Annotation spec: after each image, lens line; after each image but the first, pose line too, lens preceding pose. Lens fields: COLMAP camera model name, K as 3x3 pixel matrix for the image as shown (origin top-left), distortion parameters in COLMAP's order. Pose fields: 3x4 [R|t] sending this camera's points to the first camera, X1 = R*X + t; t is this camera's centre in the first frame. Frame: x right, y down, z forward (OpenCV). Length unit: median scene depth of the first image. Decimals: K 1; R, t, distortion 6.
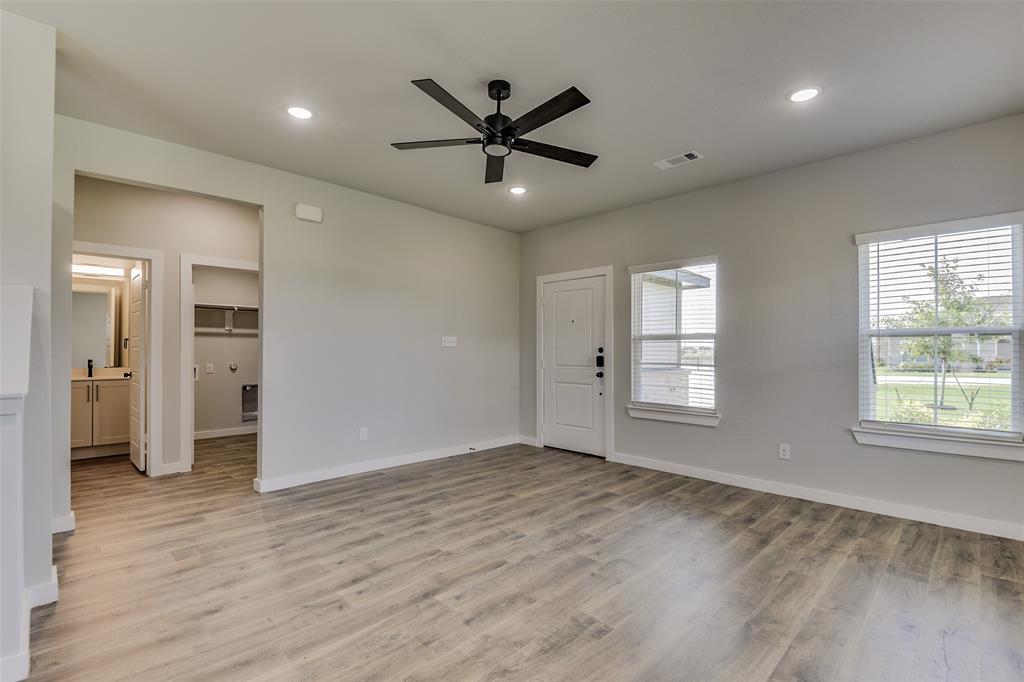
lens RADIAL K [[465.0, 0, 512.0], [0, 465.0, 341.0], [0, 0, 1]] dist [-0.023778, -0.000167]
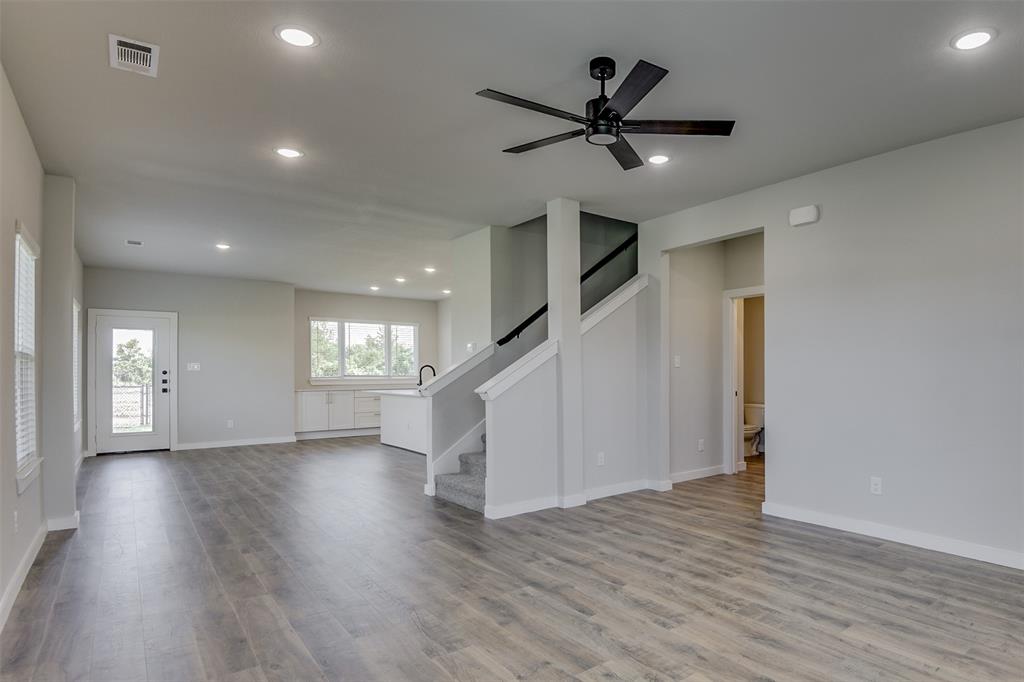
lens RADIAL K [[463.2, 0, 515.3], [0, 463.2, 365.5], [0, 0, 1]] dist [-0.028520, -0.000631]
pose [[-0.057469, -0.003553, -0.998341, 0.659434], [0.013252, 0.999903, -0.004322, 0.002121], [0.998259, -0.013479, -0.057416, 0.689238]]
